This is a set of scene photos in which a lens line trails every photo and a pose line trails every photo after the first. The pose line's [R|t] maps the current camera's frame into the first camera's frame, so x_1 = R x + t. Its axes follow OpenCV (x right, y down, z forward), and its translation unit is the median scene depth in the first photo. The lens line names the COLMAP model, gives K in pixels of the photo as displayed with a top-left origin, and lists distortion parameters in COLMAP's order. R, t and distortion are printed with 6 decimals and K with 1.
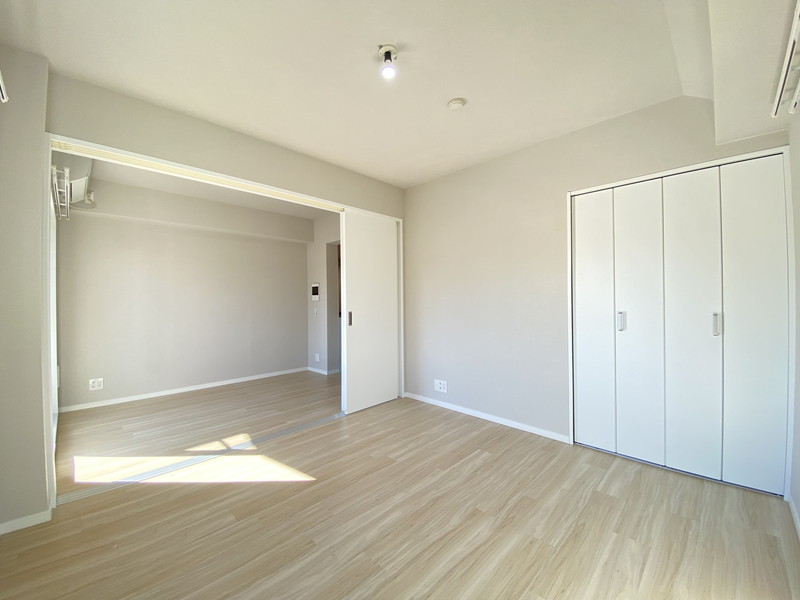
lens RADIAL K [[327.1, 0, 400.8], [0, 327.1, 302.3], [0, 0, 1]] dist [0.003102, 0.000077]
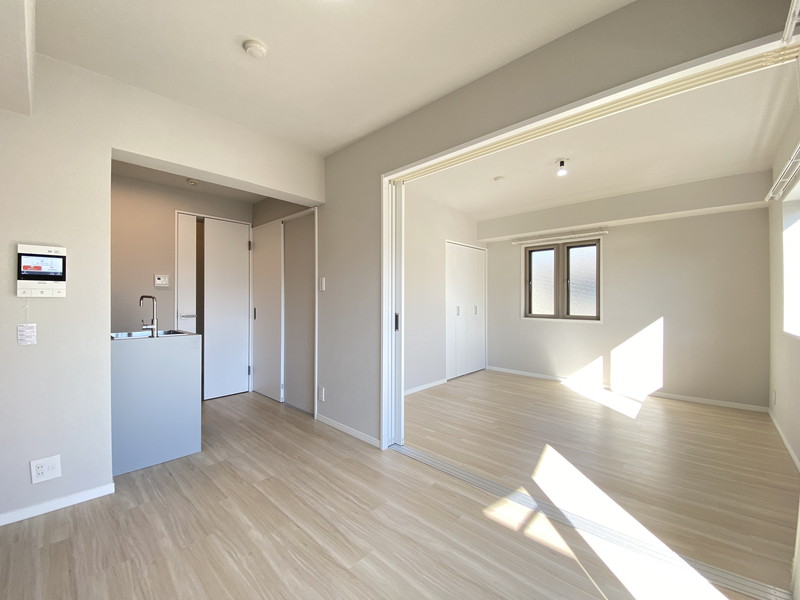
lens RADIAL K [[327.1, 0, 400.9], [0, 327.1, 297.8], [0, 0, 1]] dist [0.003102, 0.000077]
pose [[-0.042089, 0.009140, 0.999072, -1.165639], [0.000921, 0.999958, -0.009109, -0.002523], [-0.999113, 0.000537, -0.042095, 1.263996]]
